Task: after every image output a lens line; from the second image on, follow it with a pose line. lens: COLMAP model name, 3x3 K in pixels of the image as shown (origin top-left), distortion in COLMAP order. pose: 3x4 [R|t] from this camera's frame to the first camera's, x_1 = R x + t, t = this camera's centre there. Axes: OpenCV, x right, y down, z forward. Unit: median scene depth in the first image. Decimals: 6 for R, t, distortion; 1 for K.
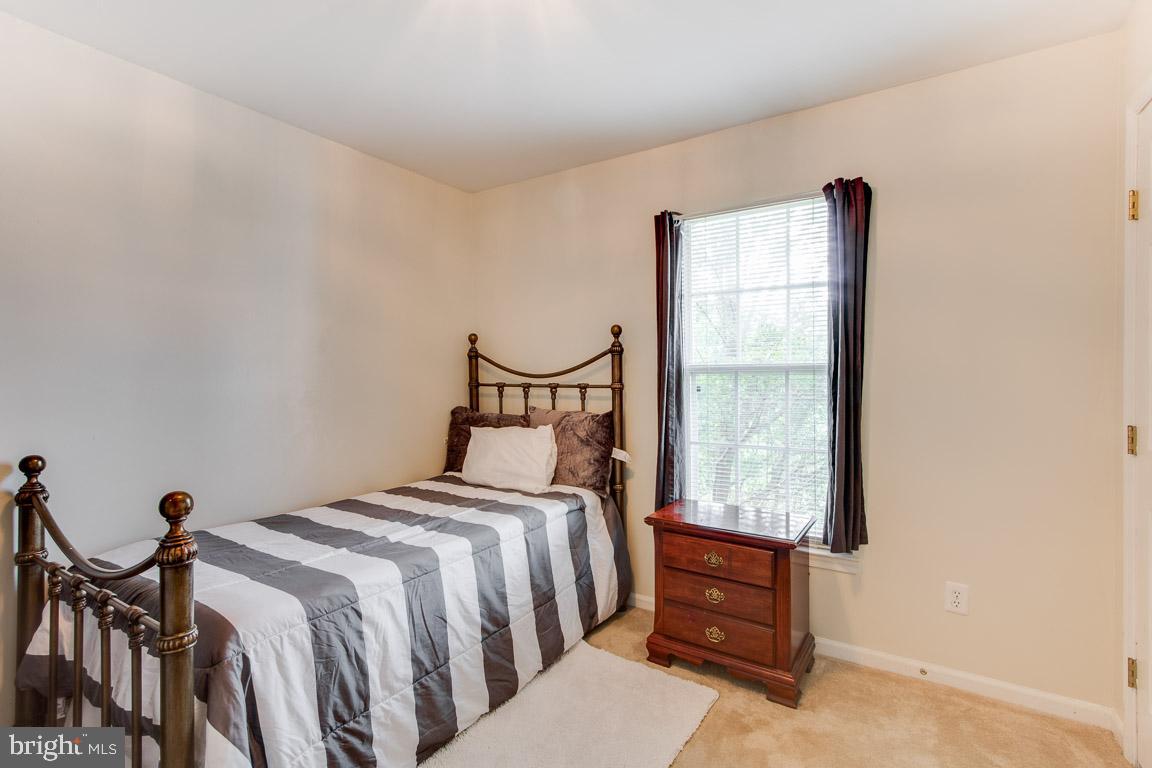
lens RADIAL K [[531.6, 0, 583.2], [0, 531.6, 375.7], [0, 0, 1]] dist [0.003226, 0.001544]
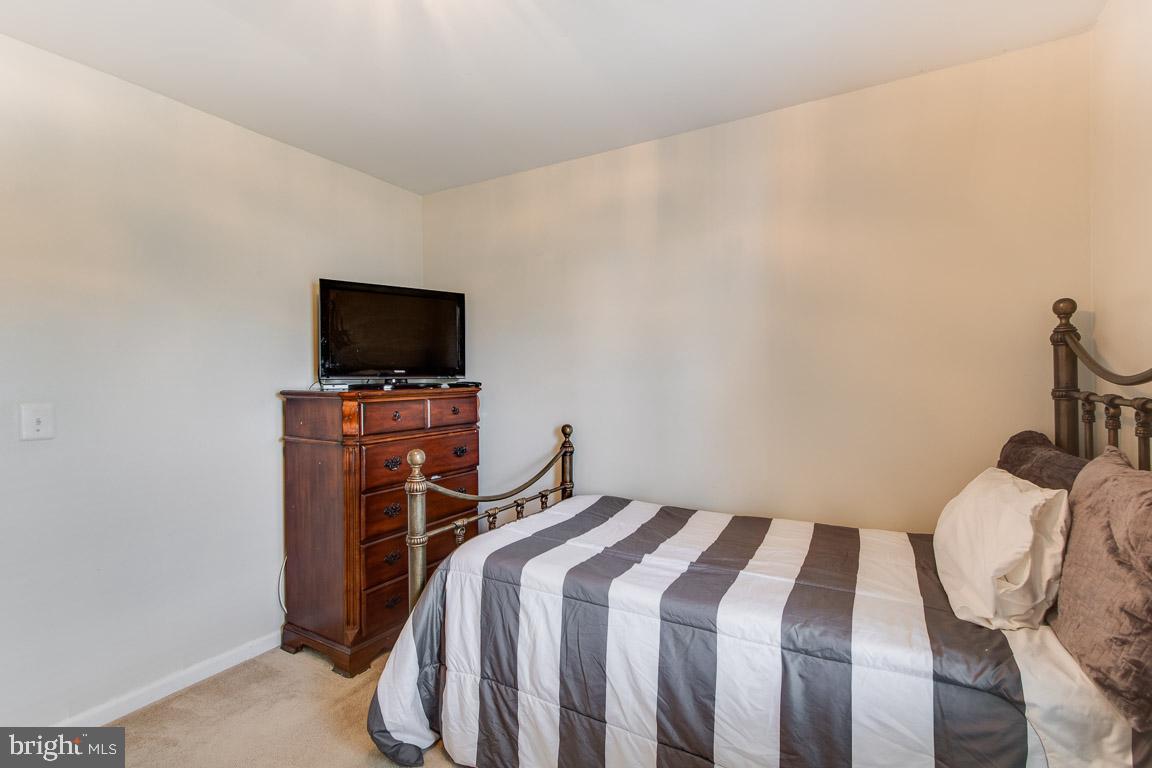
lens RADIAL K [[531.6, 0, 583.2], [0, 531.6, 375.7], [0, 0, 1]] dist [0.003226, 0.001544]
pose [[0.050176, 0.004759, -0.998729, 0.582852], [0.000520, 0.999988, 0.004791, -0.008733], [0.998740, -0.000759, 0.050173, 0.938181]]
